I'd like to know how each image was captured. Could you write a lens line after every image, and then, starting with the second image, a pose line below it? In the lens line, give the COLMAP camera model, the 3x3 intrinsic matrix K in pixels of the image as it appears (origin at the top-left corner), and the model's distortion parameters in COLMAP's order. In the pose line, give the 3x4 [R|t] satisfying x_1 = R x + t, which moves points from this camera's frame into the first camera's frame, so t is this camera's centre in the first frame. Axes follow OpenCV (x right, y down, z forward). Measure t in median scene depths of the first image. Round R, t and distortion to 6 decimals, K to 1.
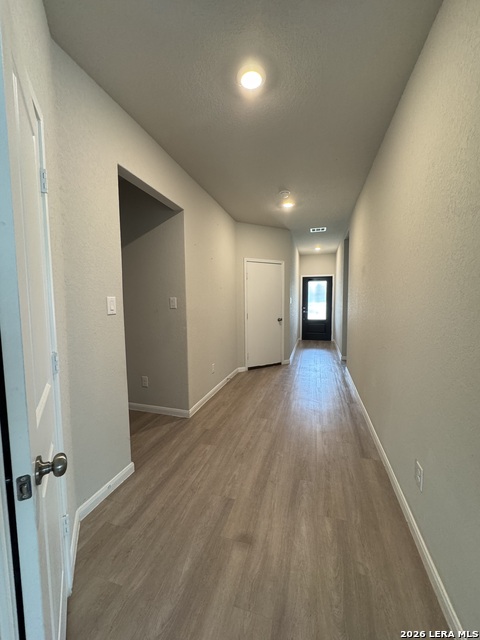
lens RADIAL K [[253.7, 0, 239.0], [0, 253.7, 318.4], [0, 0, 1]] dist [-0.005764, 0.000596]
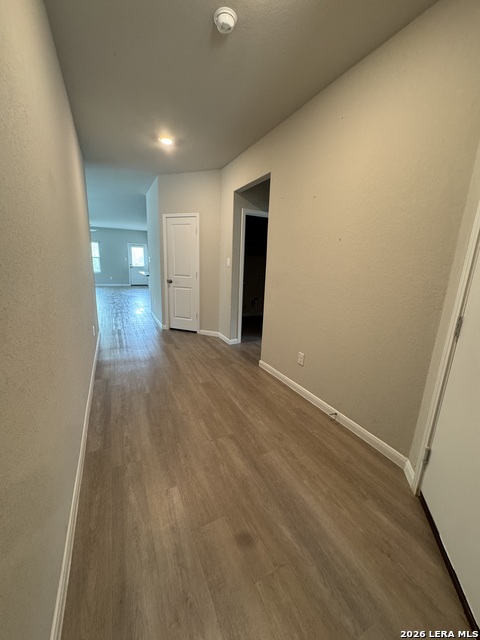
lens RADIAL K [[253.7, 0, 238.8], [0, 253.7, 320.3], [0, 0, 1]] dist [-0.005764, 0.000596]
pose [[-0.729610, 0.133440, -0.670719, 0.664704], [-0.078366, 0.958003, 0.275842, -0.121724], [0.679359, 0.253819, -0.688511, 1.811580]]
